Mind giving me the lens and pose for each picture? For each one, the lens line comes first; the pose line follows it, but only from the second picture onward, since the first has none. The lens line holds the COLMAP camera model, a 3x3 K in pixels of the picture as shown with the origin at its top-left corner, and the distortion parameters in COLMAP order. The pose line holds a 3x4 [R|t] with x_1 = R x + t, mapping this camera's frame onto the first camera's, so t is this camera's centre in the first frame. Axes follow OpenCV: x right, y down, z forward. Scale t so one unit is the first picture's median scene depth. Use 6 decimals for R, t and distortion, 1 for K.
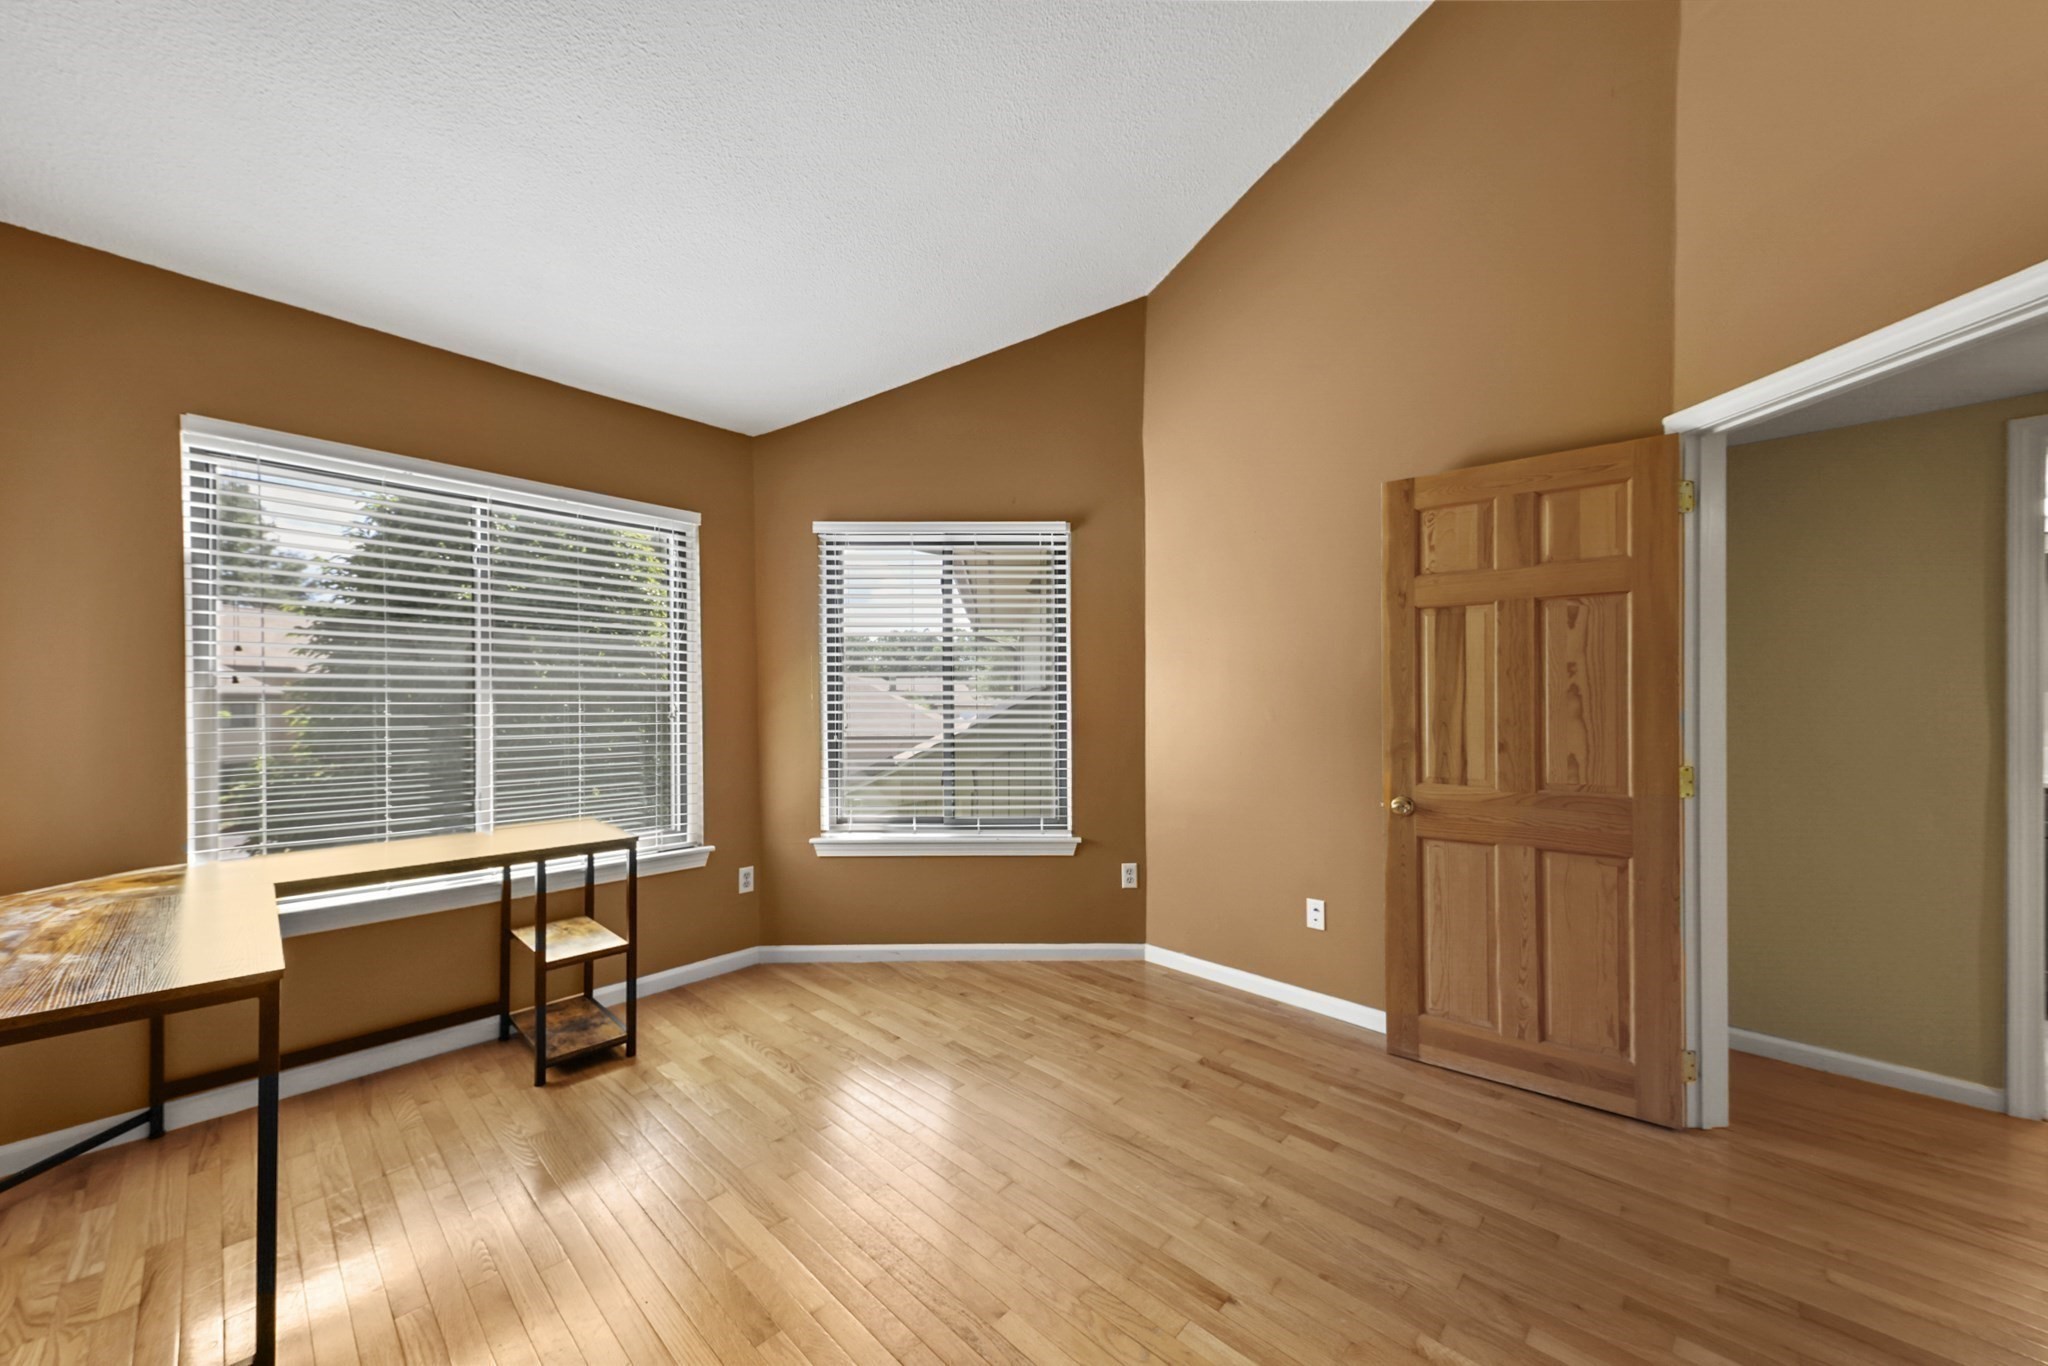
lens RADIAL K [[733.0, 0, 968.2], [0, 733.0, 701.1], [0, 0, 1]] dist [-0.000332, -0.000127]
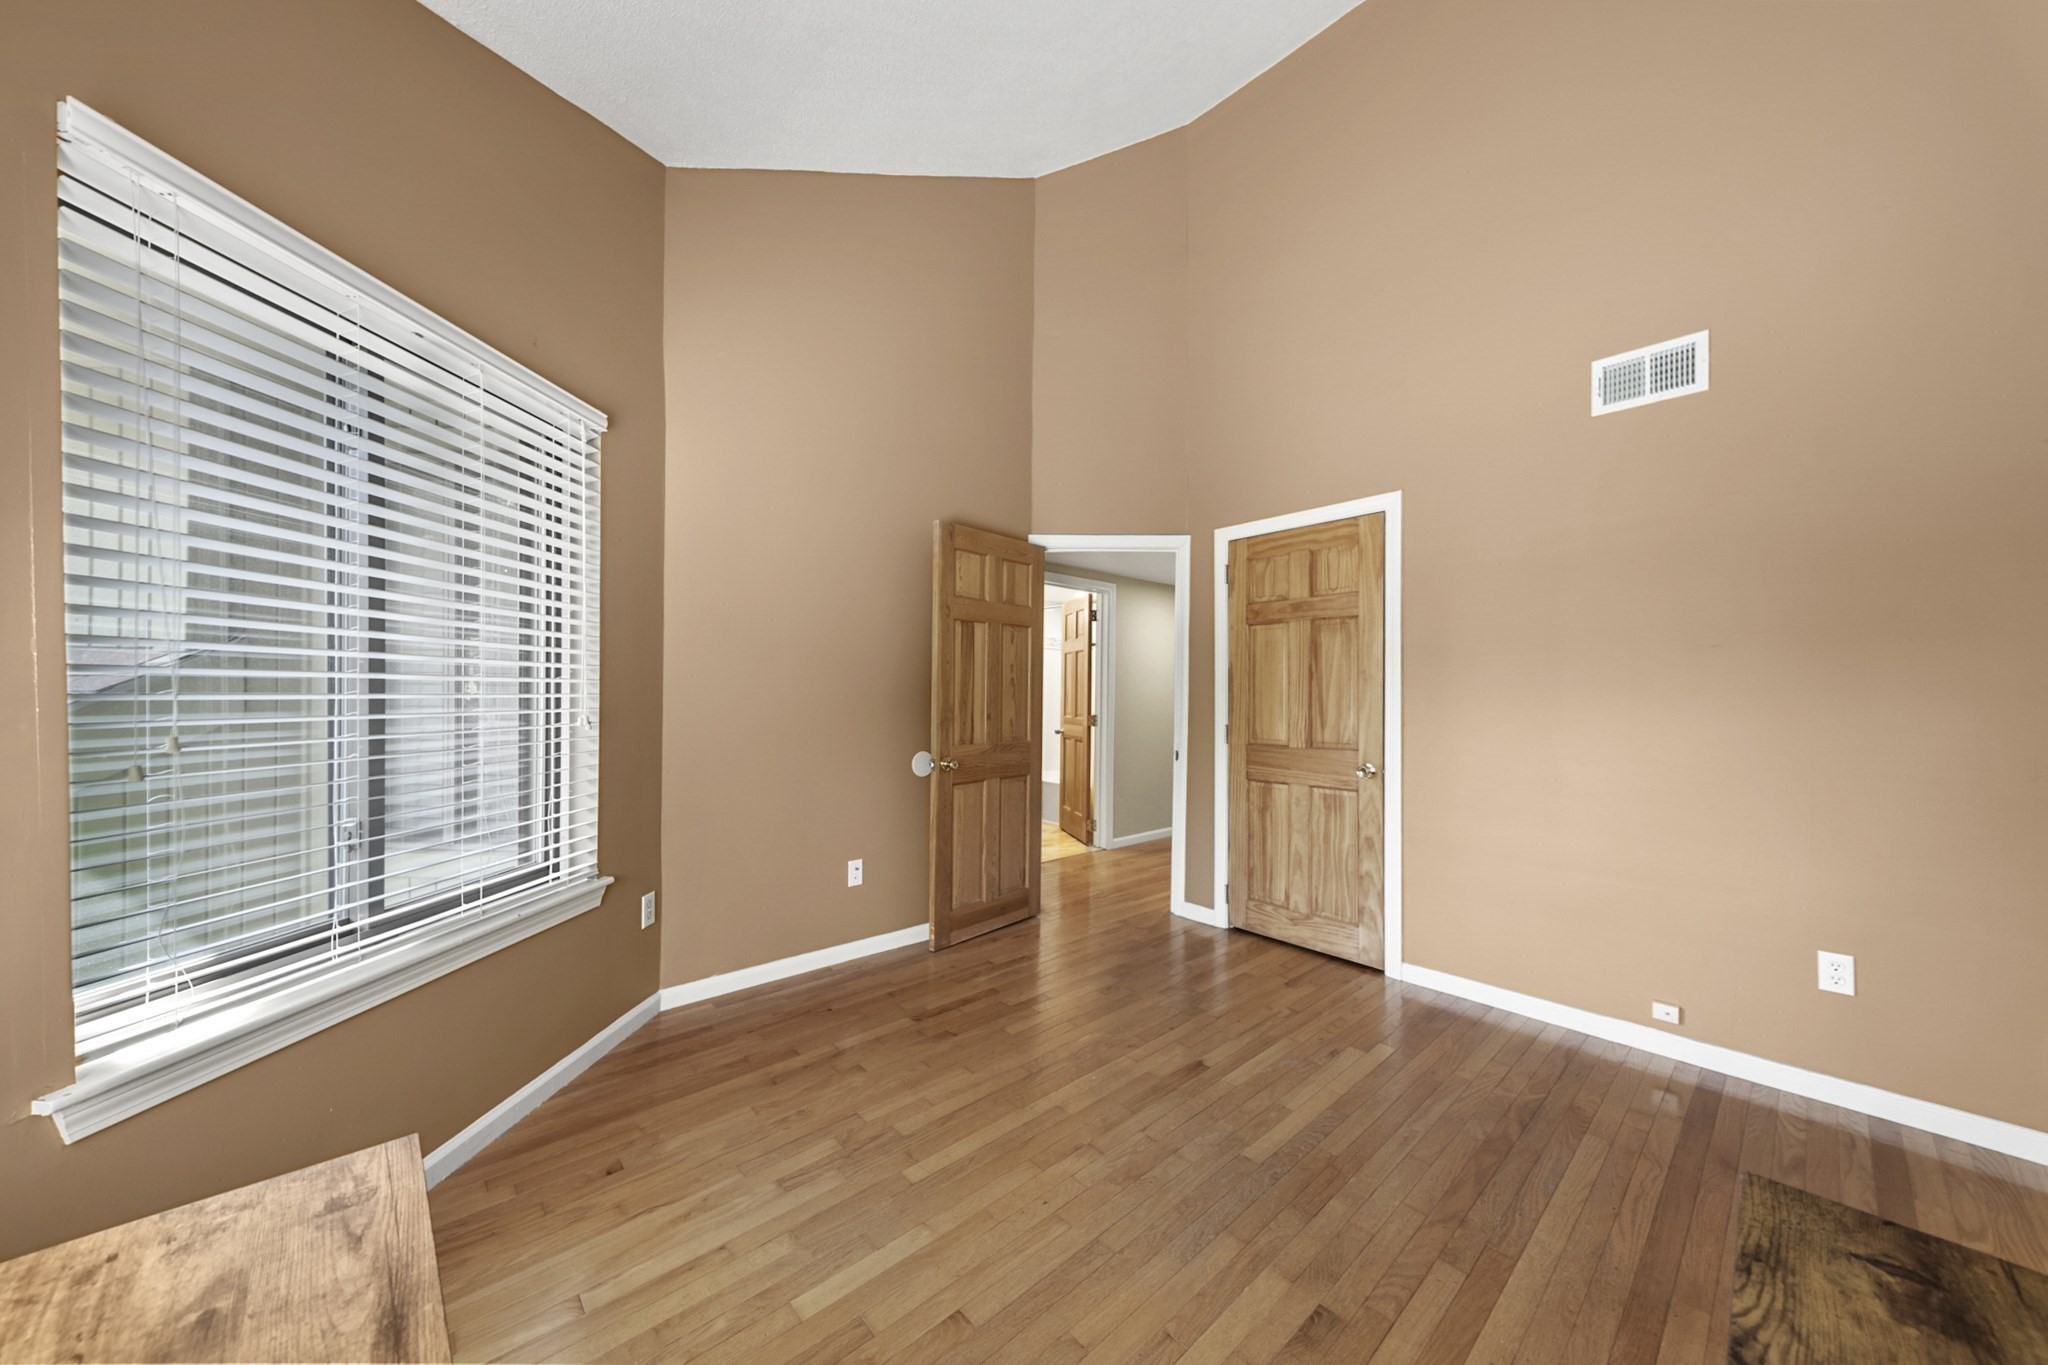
lens RADIAL K [[708.5, 0, 1037.6], [0, 708.5, 702.9], [0, 0, 1]] dist [-0.001336, -0.000271]
pose [[0.014693, -0.008205, 0.999858, -0.612778], [-0.005231, 0.999952, 0.008282, 0.016639], [-0.999878, -0.005352, 0.014649, 0.698942]]
